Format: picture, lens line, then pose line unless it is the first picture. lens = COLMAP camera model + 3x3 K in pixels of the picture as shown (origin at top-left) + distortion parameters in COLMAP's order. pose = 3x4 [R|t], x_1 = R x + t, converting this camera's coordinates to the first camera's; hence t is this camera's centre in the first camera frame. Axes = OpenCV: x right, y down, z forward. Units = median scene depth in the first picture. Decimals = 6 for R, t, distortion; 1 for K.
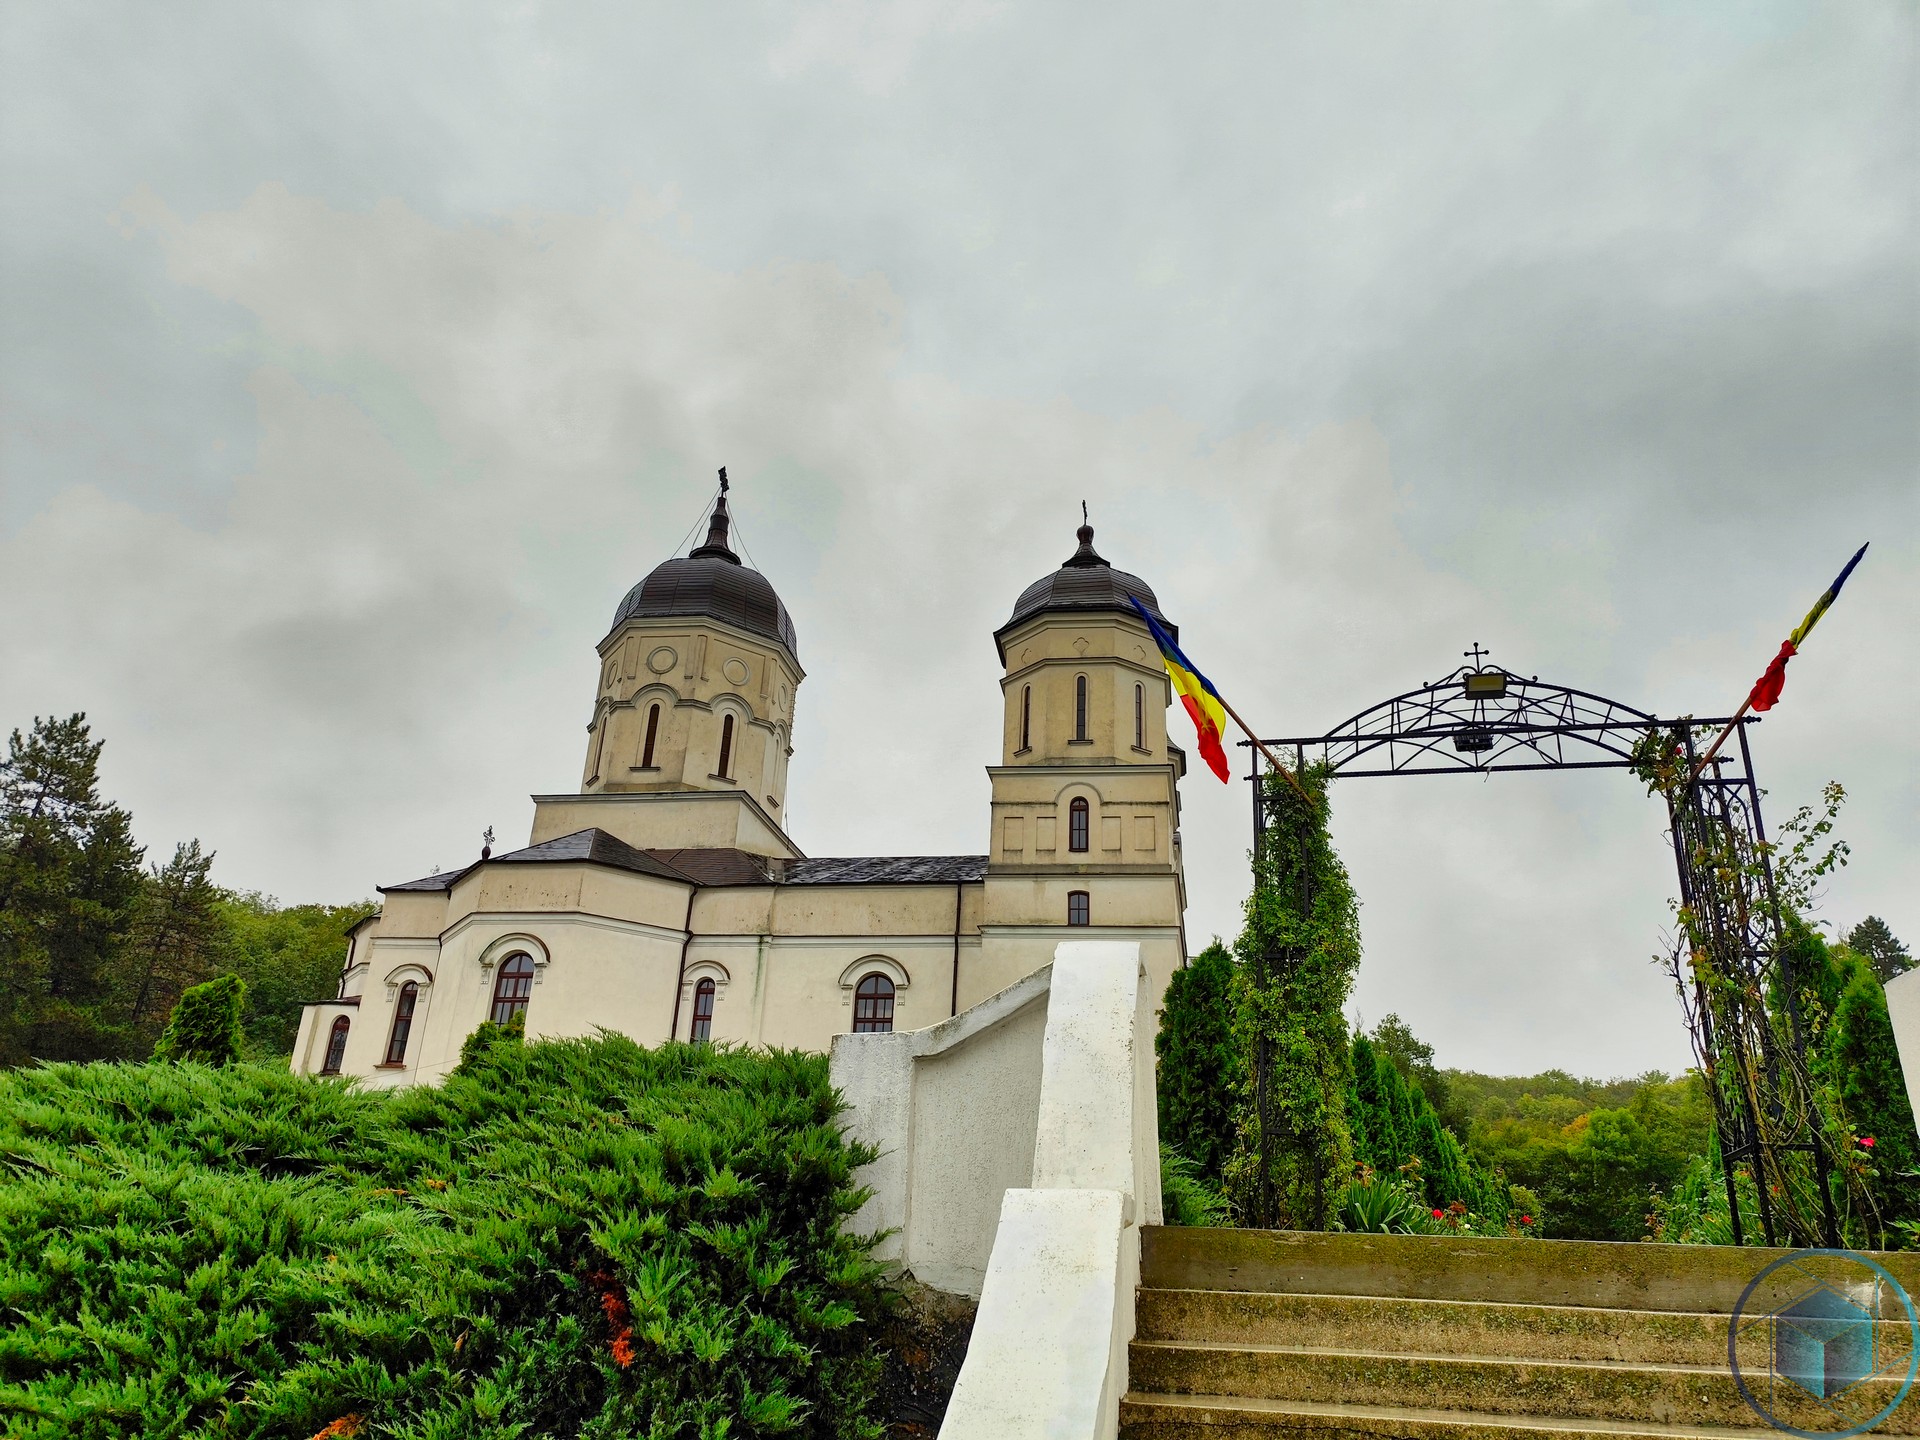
lens RADIAL K [[1299.1, 0, 964.2], [0, 1299.1, 707.5], [0, 0, 1]] dist [0.063573, -0.085280]
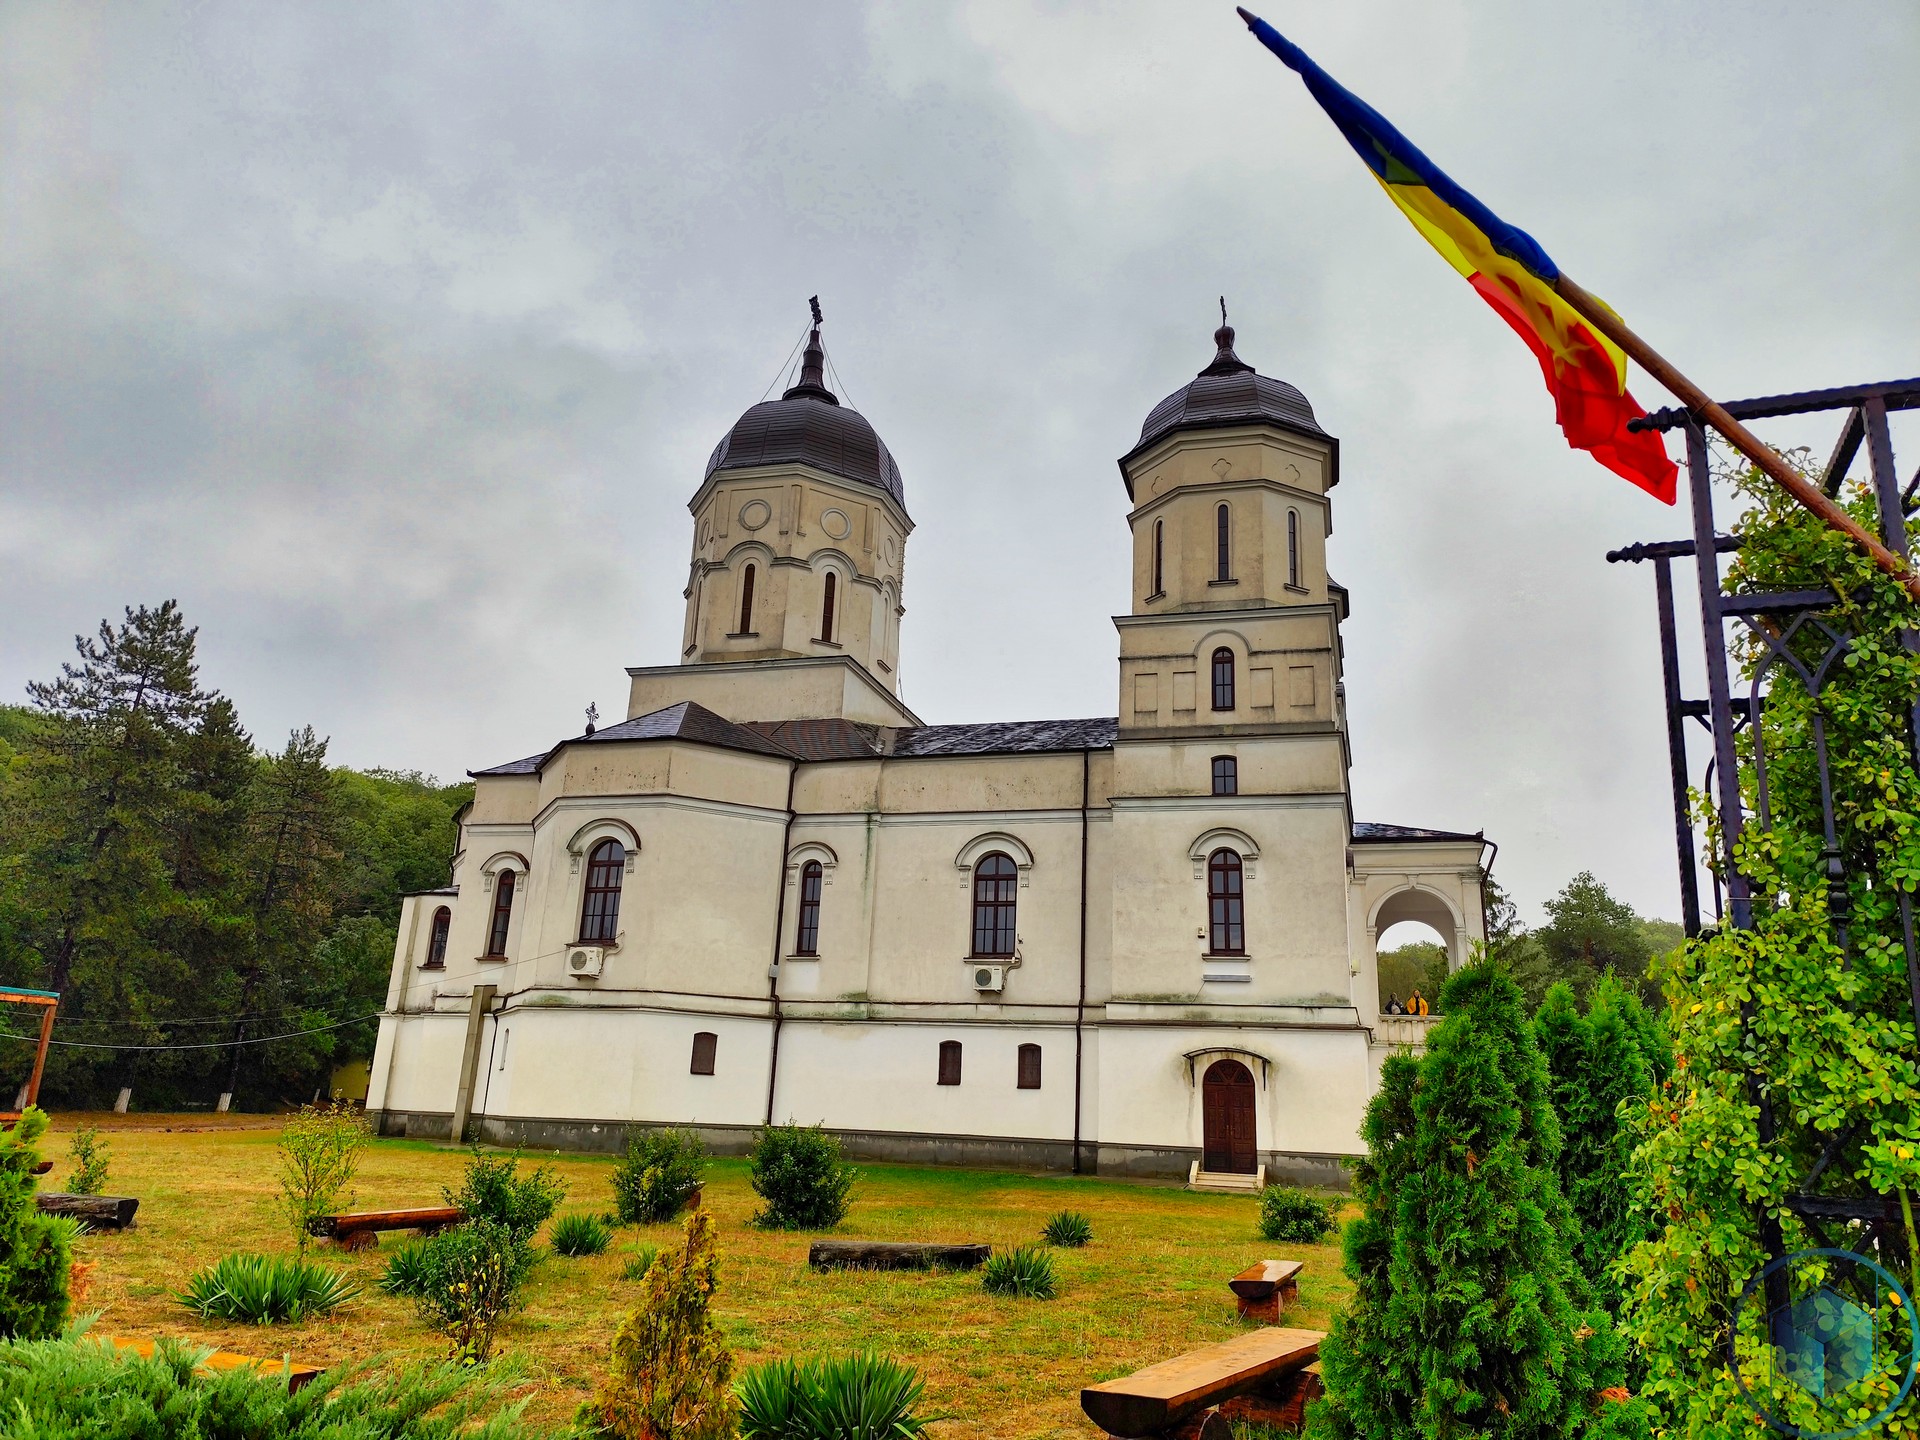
lens RADIAL K [[1290.8, 0, 966.9], [0, 1290.8, 722.9], [0, 0, 1]] dist [0.083651, -0.122861]
pose [[0.992828, -0.033472, -0.114768, 0.016224], [0.046977, 0.992013, 0.117064, 0.009931], [0.109933, -0.121616, 0.986471, 0.124014]]
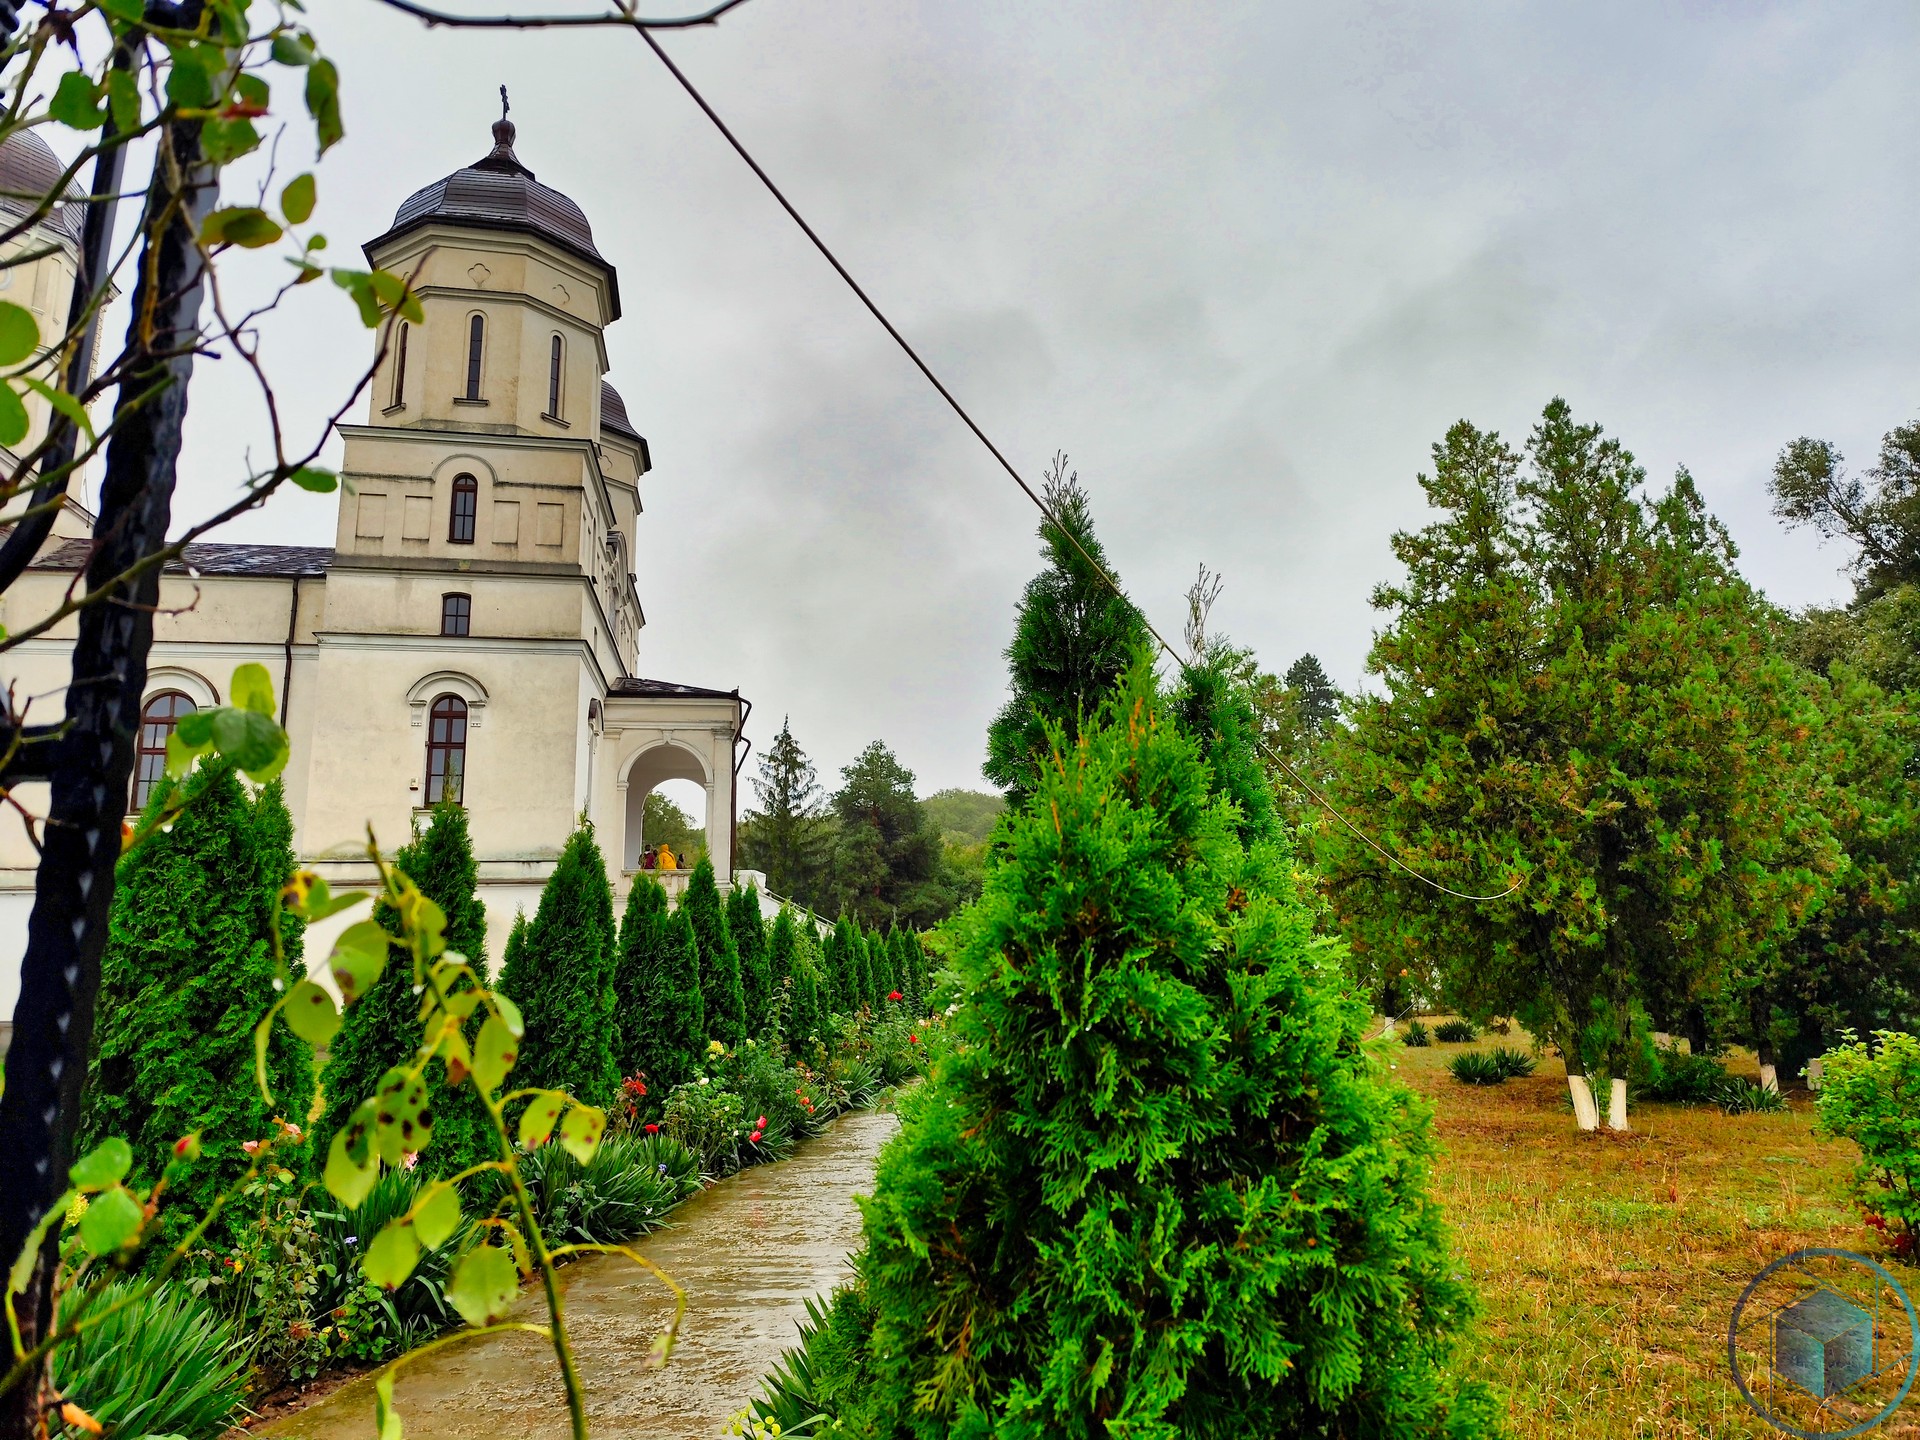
lens RADIAL K [[1299.1, 0, 964.2], [0, 1299.1, 707.5], [0, 0, 1]] dist [0.063573, -0.085280]
pose [[0.942059, 0.011838, 0.335237, 0.101446], [-0.080639, 0.978063, 0.192067, 0.029408], [-0.325609, -0.207972, 0.922348, 0.144156]]
